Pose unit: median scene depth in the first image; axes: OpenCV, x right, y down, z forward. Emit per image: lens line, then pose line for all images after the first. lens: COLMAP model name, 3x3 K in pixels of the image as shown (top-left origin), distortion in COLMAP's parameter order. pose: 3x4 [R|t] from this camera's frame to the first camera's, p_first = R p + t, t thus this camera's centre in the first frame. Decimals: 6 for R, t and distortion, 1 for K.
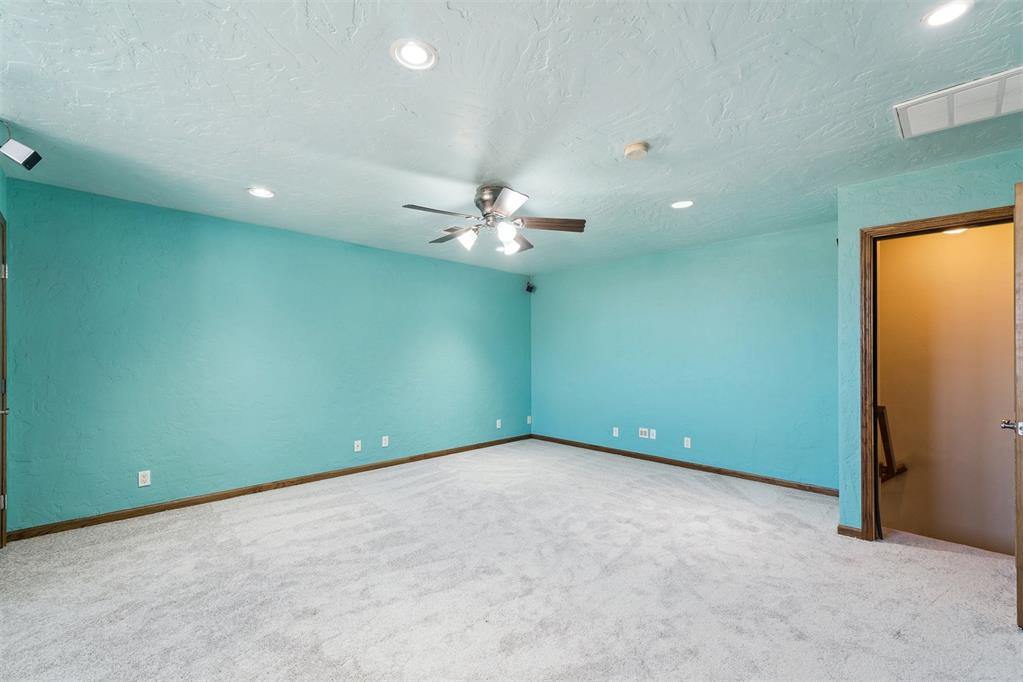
lens RADIAL K [[430.8, 0, 513.0], [0, 430.8, 347.1], [0, 0, 1]] dist [0.001402, 0.000114]
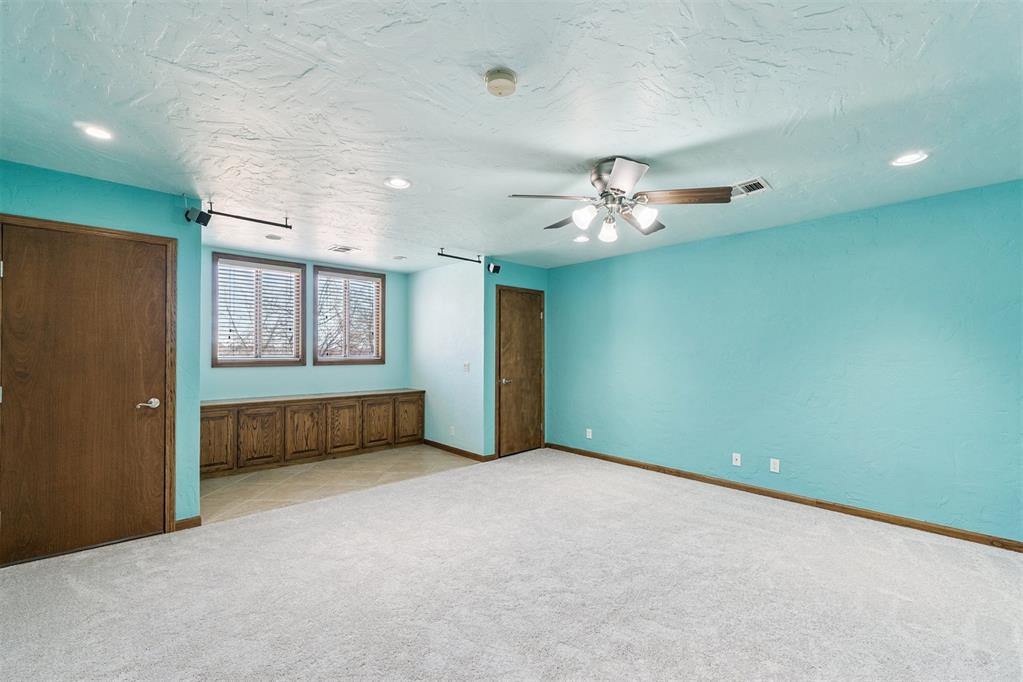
lens RADIAL K [[430.8, 0, 513.0], [0, 430.8, 347.1], [0, 0, 1]] dist [0.001402, 0.000114]
pose [[-0.029855, -0.021053, -0.999332, 0.614676], [0.009647, 0.999726, -0.021349, 0.011791], [0.999508, -0.010278, -0.029644, 0.627225]]
